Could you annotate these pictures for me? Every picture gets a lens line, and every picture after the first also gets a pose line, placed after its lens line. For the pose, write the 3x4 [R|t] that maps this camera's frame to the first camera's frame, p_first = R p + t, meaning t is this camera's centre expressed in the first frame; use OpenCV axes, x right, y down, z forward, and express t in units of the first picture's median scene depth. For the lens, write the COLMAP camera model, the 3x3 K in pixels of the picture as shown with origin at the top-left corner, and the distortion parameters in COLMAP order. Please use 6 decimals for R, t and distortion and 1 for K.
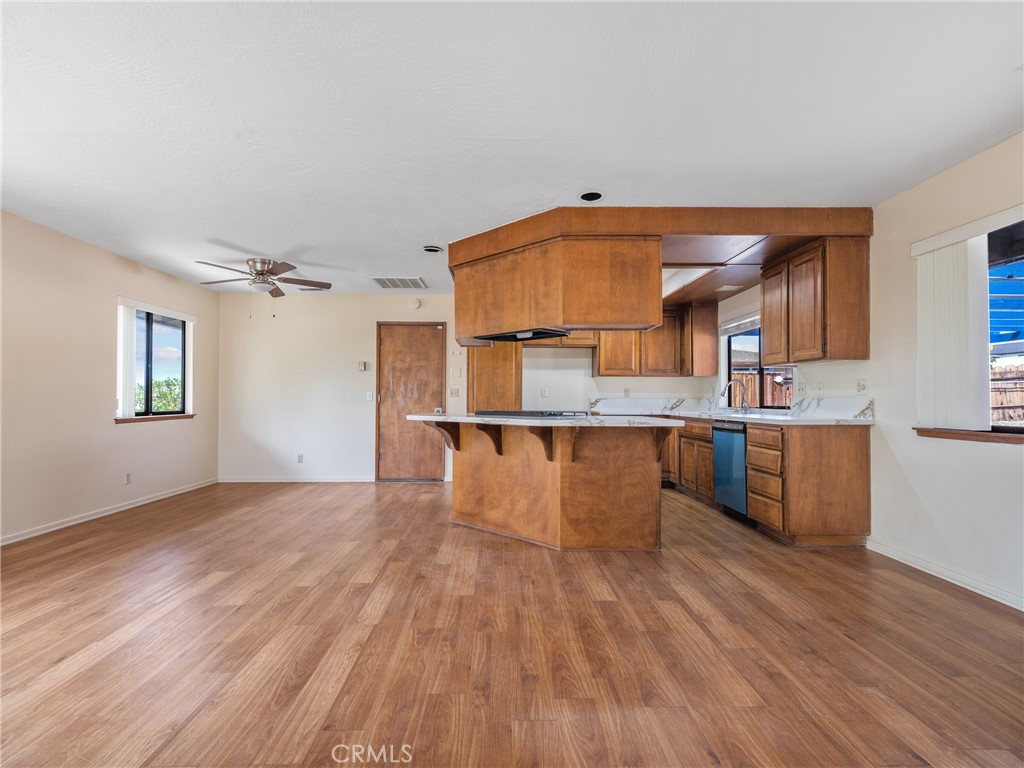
lens RADIAL K [[502.3, 0, 511.4], [0, 502.3, 391.3], [0, 0, 1]] dist [0.001644, -0.000119]
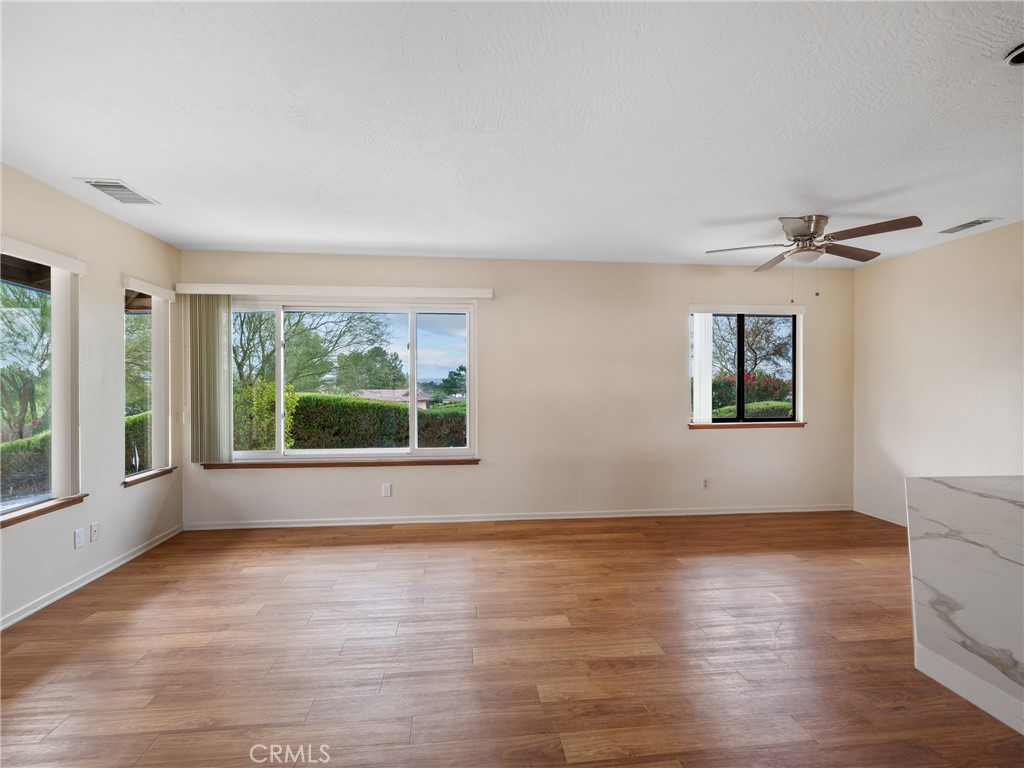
lens RADIAL K [[481.4, 0, 501.9], [0, 481.4, 384.8], [0, 0, 1]] dist [0.003624, -0.000071]
pose [[0.078749, 0.004681, -0.996884, 0.209817], [0.015357, 0.999865, 0.005908, -0.047726], [0.996776, -0.015774, 0.078666, 0.681991]]
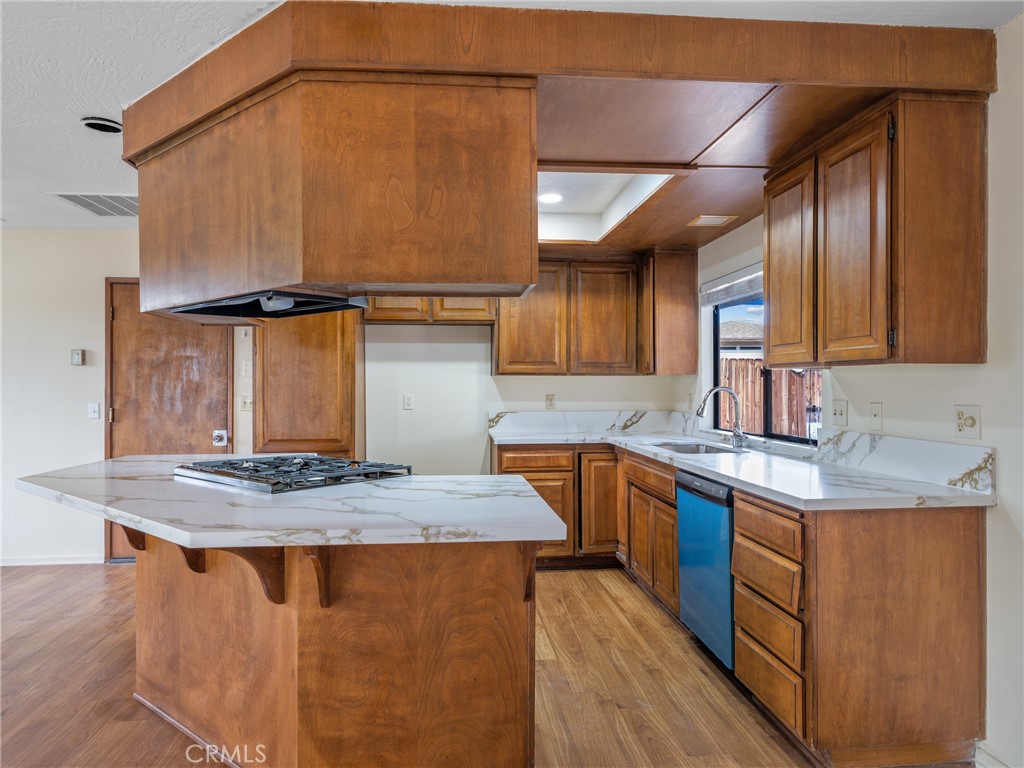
lens RADIAL K [[654.5, 0, 509.5], [0, 654.5, 384.5], [0, 0, 1]] dist [-0.004433, 0.001616]
pose [[0.997353, -0.004375, 0.072574, 0.224048], [0.003191, 0.999860, 0.016422, -0.052759], [-0.072636, -0.016147, 0.997228, 0.417577]]
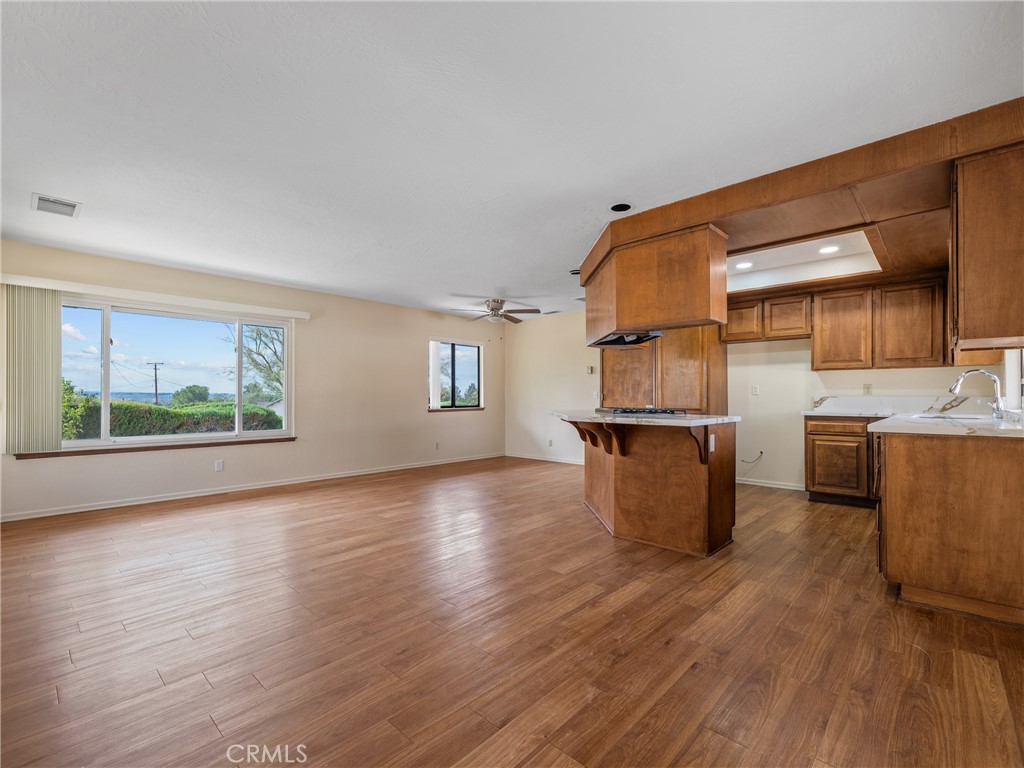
lens RADIAL K [[466.6, 0, 509.4], [0, 466.6, 392.0], [0, 0, 1]] dist [-0.000283, 0.000804]
pose [[0.711975, -0.008906, -0.702148, 0.614882], [0.012587, 0.999921, 0.000080, 0.000251], [0.702092, -0.008895, 0.712031, 0.112783]]
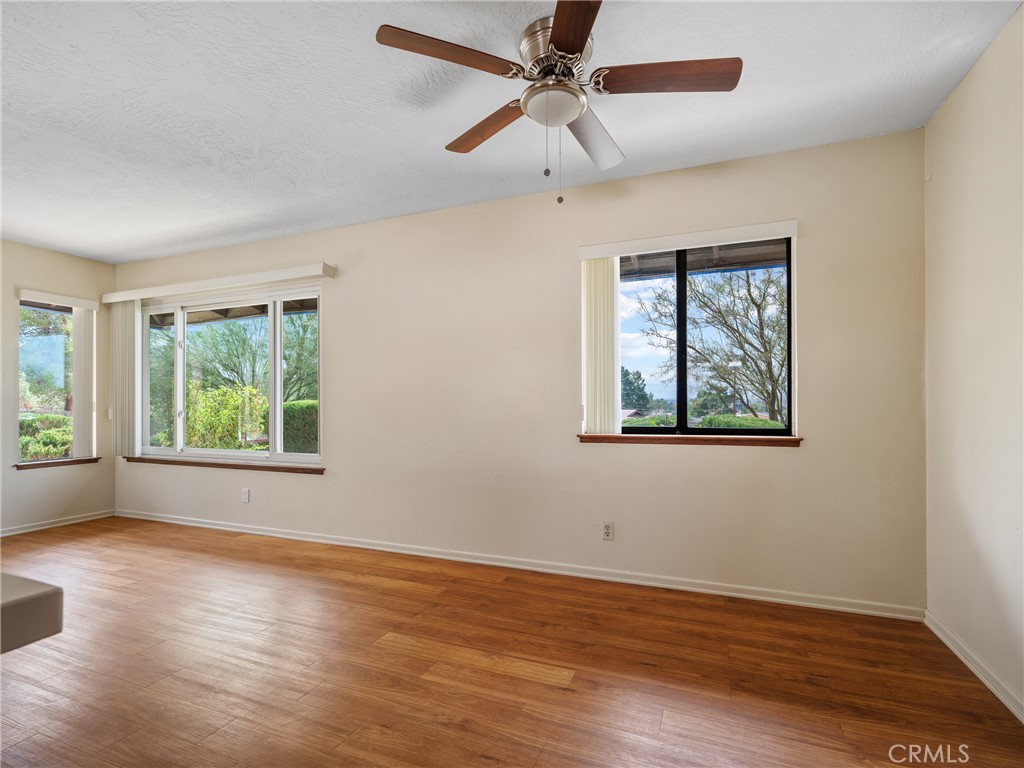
lens RADIAL K [[502.3, 0, 521.4], [0, 502.3, 408.1], [0, 0, 1]] dist [0.001644, -0.000119]
pose [[-0.407095, 0.005960, -0.913366, -0.195941], [0.016123, 0.999870, -0.000662, 0.024070], [0.913243, -0.014996, -0.407138, 1.509221]]
